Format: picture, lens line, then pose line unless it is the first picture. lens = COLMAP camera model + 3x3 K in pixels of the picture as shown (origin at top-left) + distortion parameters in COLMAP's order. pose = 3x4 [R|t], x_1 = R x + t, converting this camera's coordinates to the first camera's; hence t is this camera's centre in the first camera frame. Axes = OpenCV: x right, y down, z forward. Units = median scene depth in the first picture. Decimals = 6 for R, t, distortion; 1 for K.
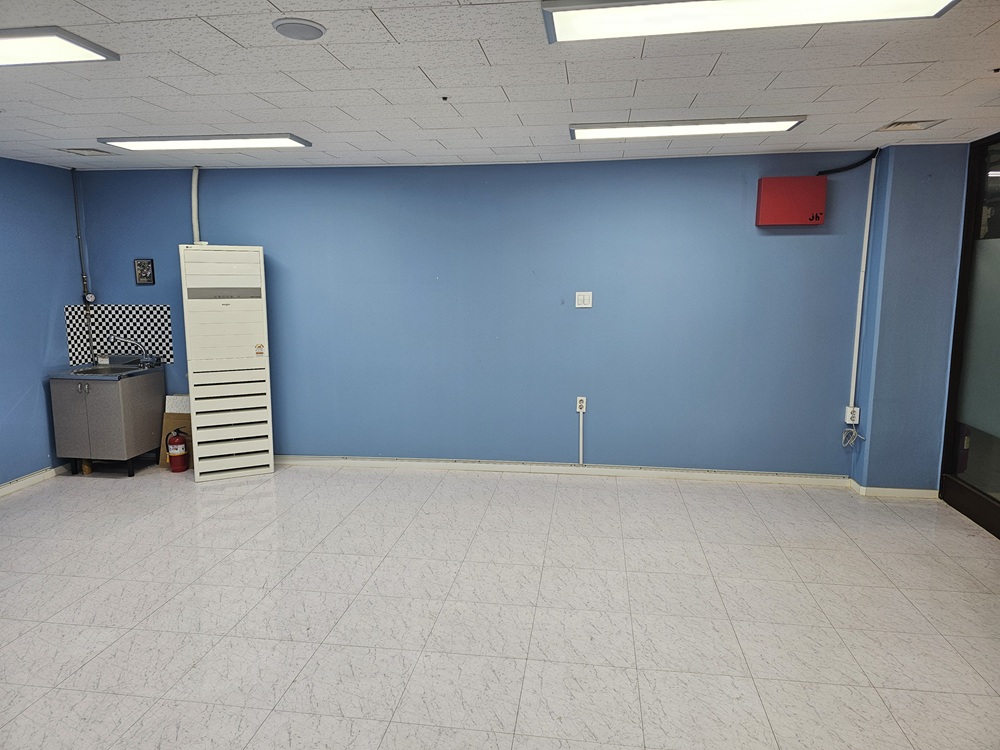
lens RADIAL K [[666.1, 0, 497.4], [0, 666.1, 372.0], [0, 0, 1]] dist [0.043401, -0.030068]
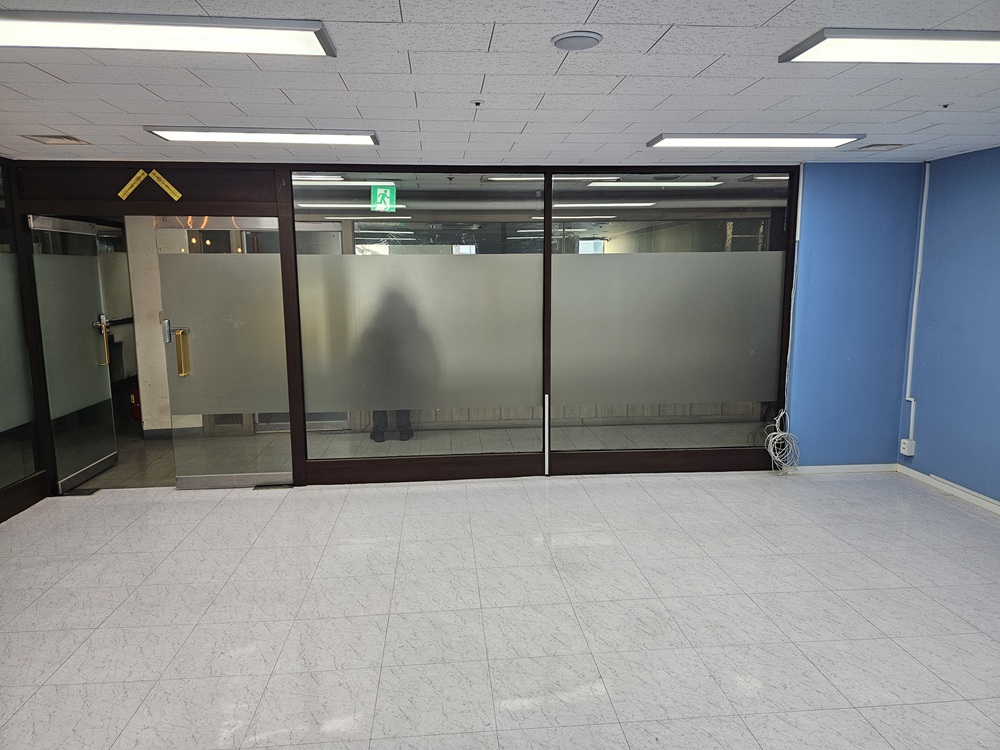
lens RADIAL K [[666.1, 0, 497.6], [0, 666.1, 373.3], [0, 0, 1]] dist [0.043401, -0.030068]
pose [[-0.973469, 0.043772, -0.224594, 0.031350], [-0.022952, 0.957903, 0.286172, -0.140960], [0.227666, 0.283735, -0.931484, 0.915298]]
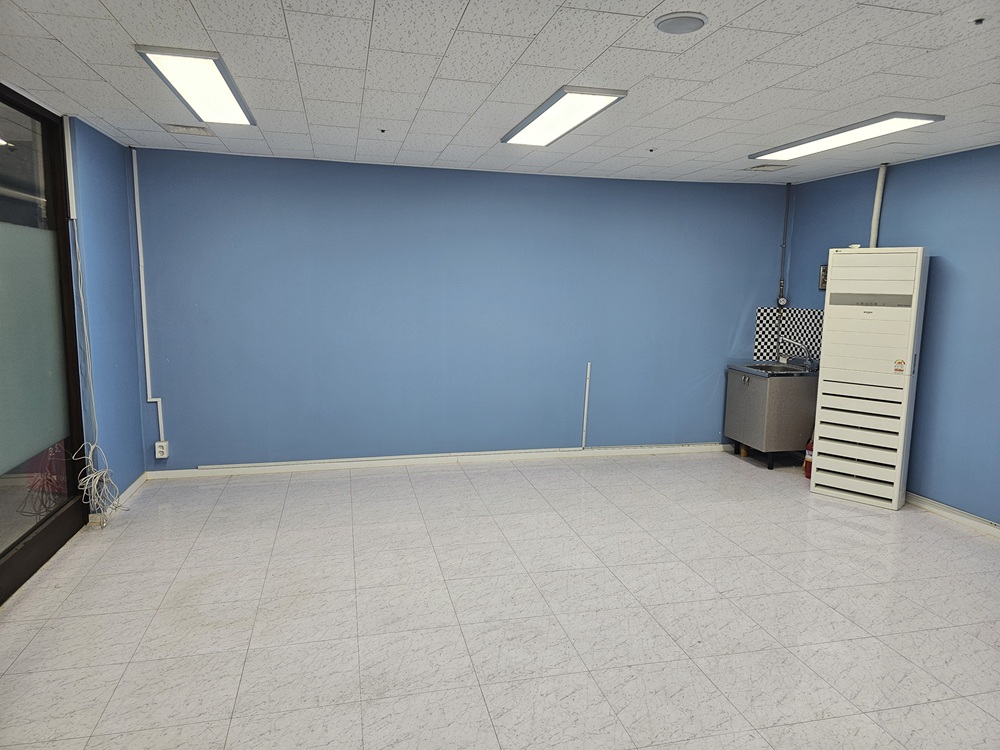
lens RADIAL K [[666.1, 0, 497.5], [0, 666.1, 371.6], [0, 0, 1]] dist [0.043401, -0.030068]
pose [[0.368153, 0.135145, -0.919891, 0.260296], [-0.152482, 0.984760, 0.083650, -0.020229], [0.917176, 0.109471, 0.383150, 0.190150]]
